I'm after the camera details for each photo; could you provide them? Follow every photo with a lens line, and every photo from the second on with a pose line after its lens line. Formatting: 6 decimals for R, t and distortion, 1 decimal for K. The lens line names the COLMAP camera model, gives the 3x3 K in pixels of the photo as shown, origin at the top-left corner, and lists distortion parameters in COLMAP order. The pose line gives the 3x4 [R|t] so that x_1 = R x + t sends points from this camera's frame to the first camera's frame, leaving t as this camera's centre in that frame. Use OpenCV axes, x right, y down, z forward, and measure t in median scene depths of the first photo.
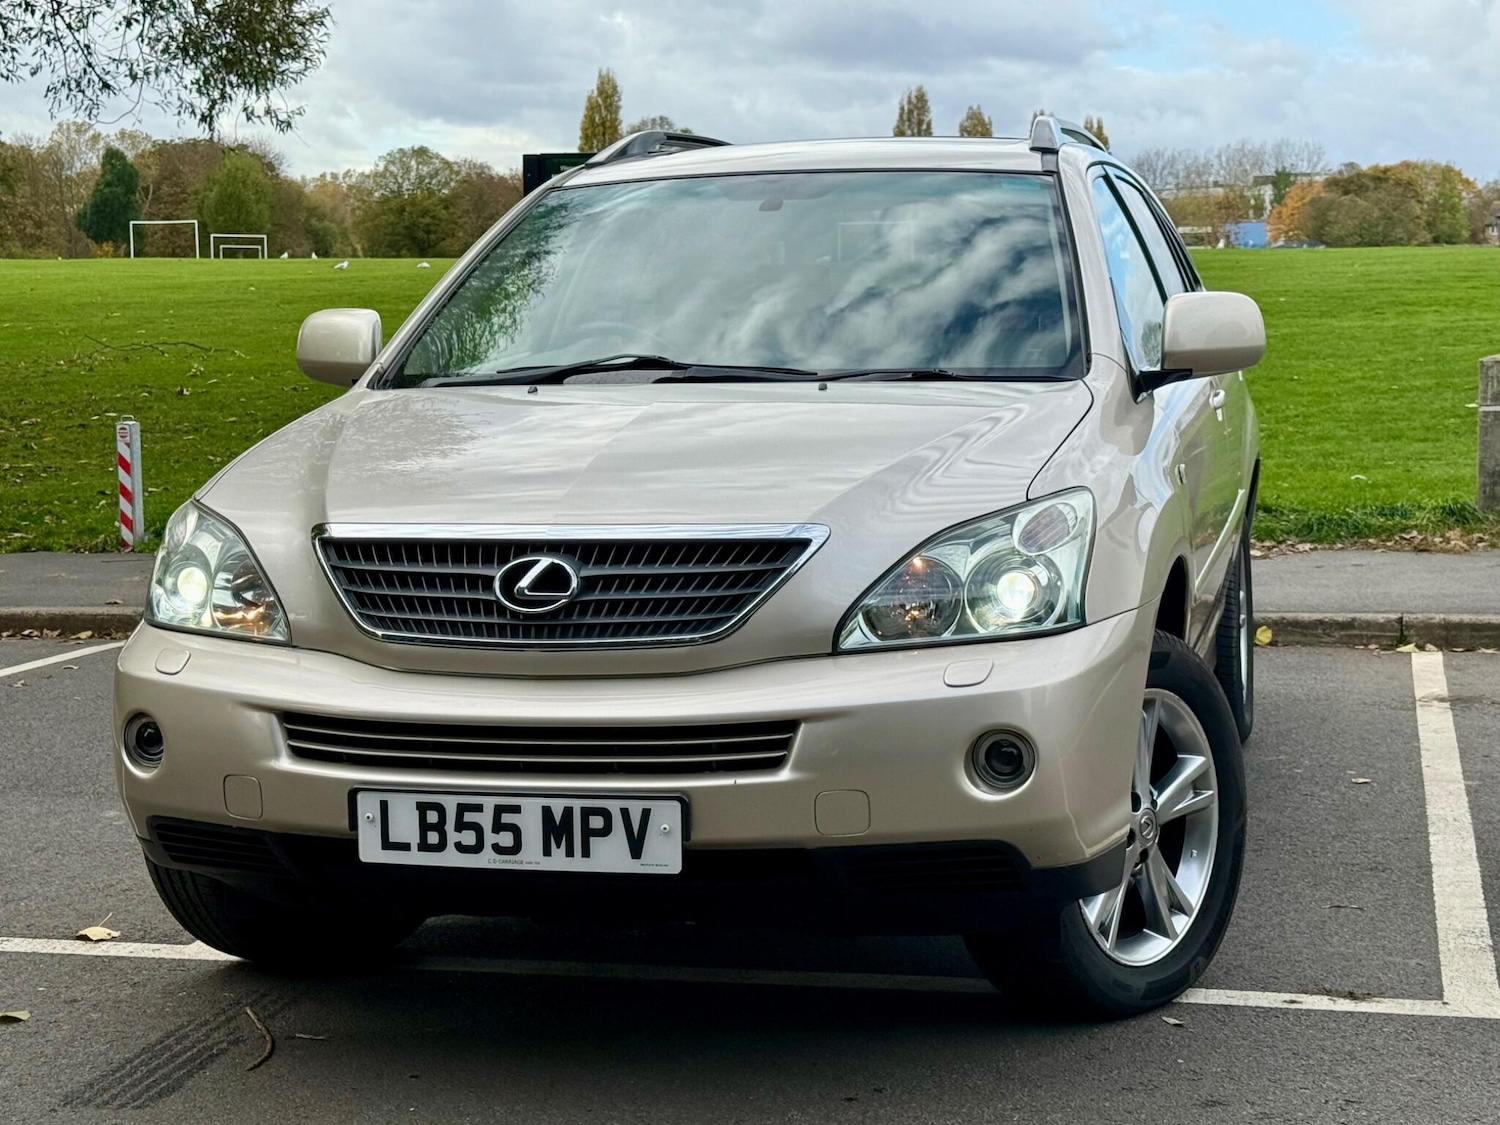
lens RADIAL K [[2580.6, 0, 750.0], [0, 2580.6, 562.5], [0, 0, 1]] dist [0.146303, -0.046937]
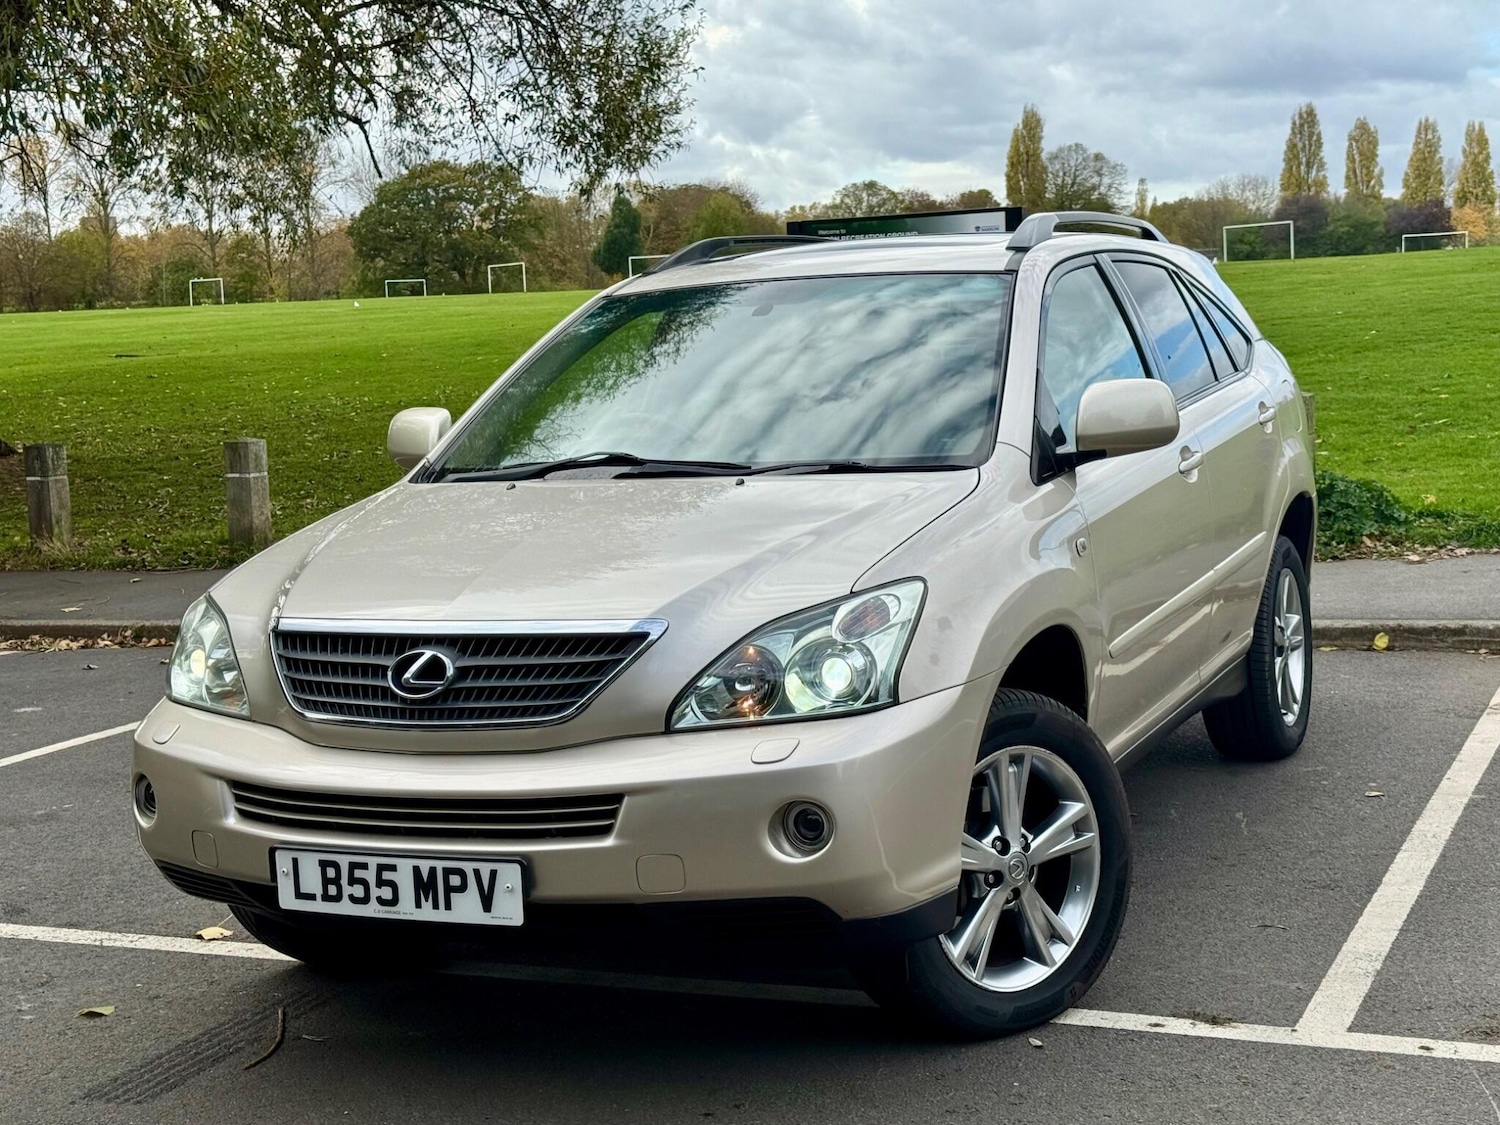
lens RADIAL K [[2187.6, 0, 750.0], [0, 2187.6, 562.5], [0, 0, 1]] dist [0.180813, -0.322114]
pose [[0.982670, -0.014465, -0.184798, 0.246062], [0.017230, 0.999762, 0.013367, -0.052079], [0.184561, -0.016319, 0.982686, 0.043551]]
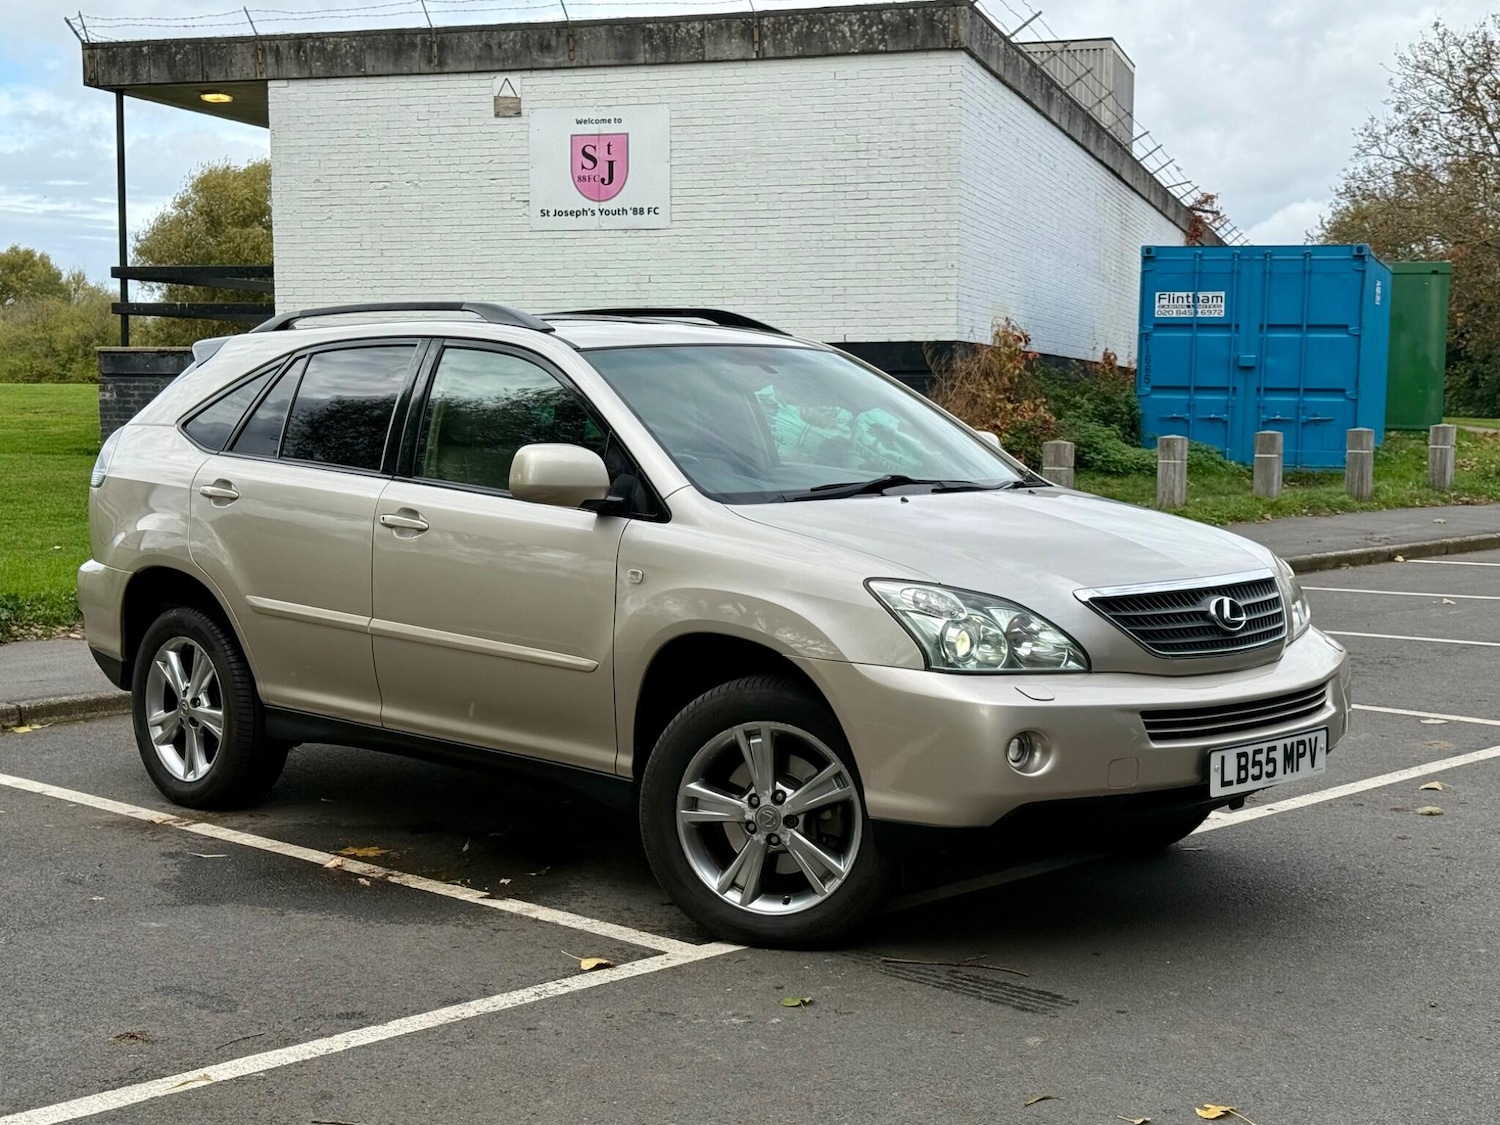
lens RADIAL K [[2186.8, 0, 753.4], [0, 2186.8, 546.9], [0, 0, 1]] dist [0.168585, -0.237143]
pose [[0.522005, -0.046692, 0.851663, -1.390490], [0.082150, 0.996611, 0.004287, -0.062634], [-0.848977, 0.067727, 0.524072, 0.514548]]
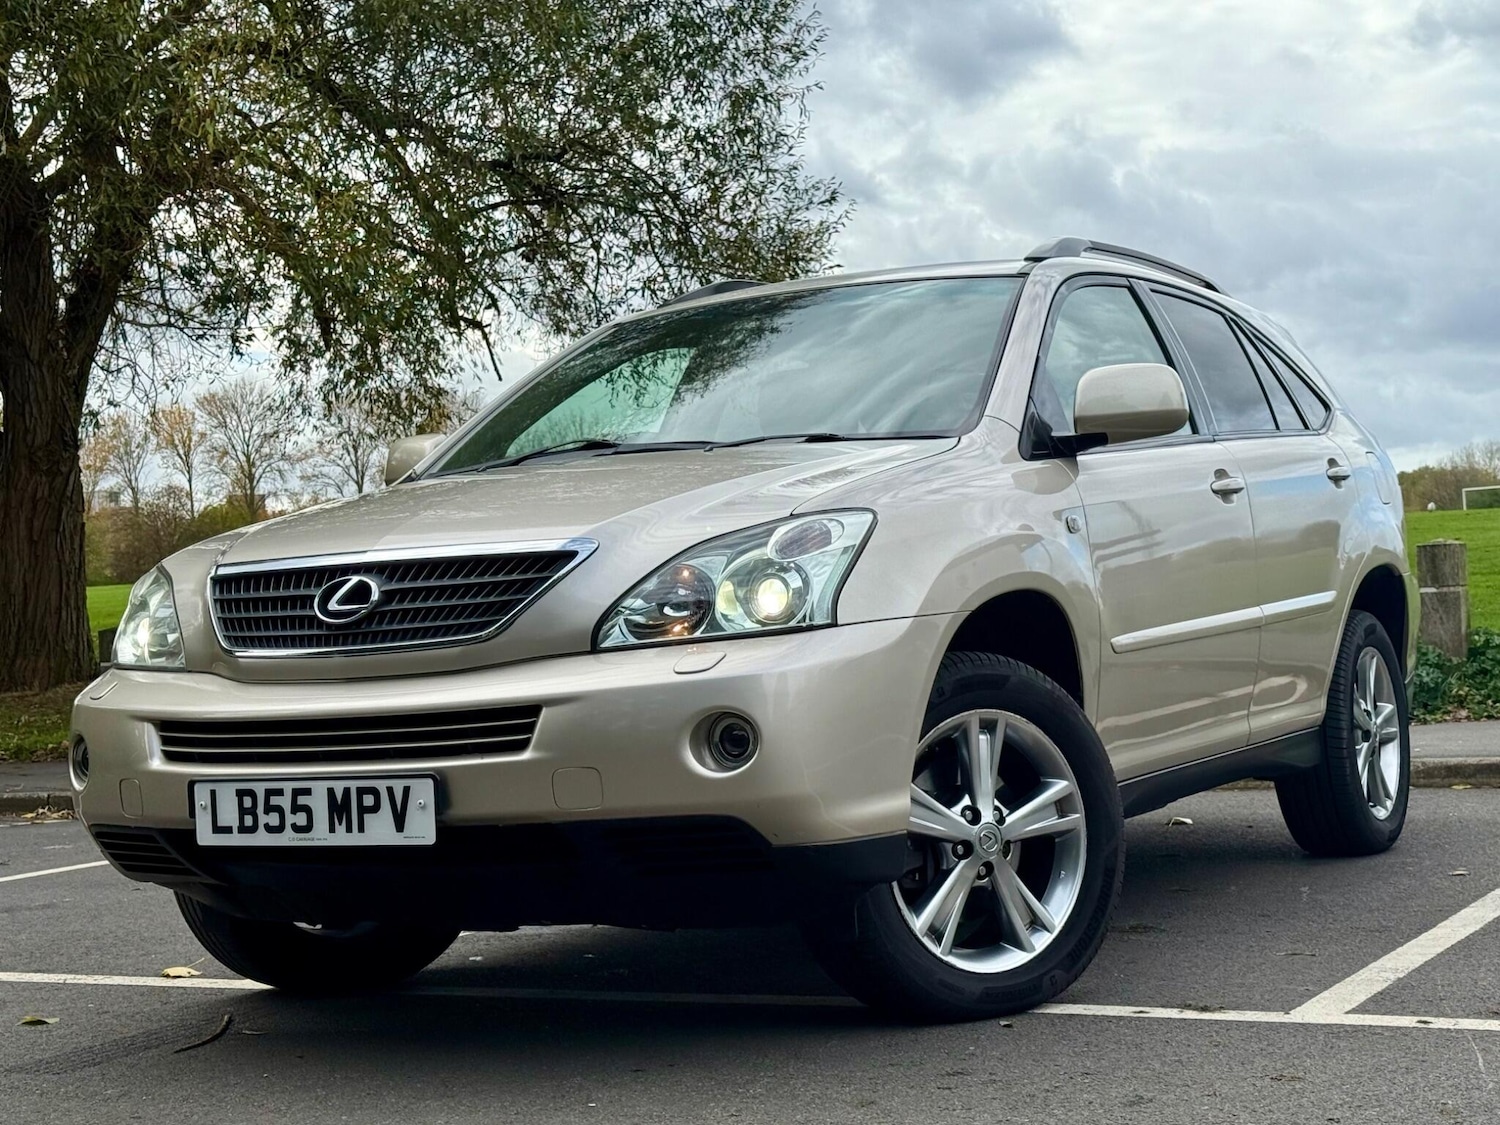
lens RADIAL K [[2417.2, 0, 760.3], [0, 2417.2, 567.5], [0, 0, 1]] dist [0.166243, -0.258619]
pose [[0.966488, -0.038192, -0.253853, 0.359518], [0.010105, 0.993765, -0.111039, 0.113126], [0.256511, 0.104752, 0.960848, 0.015561]]
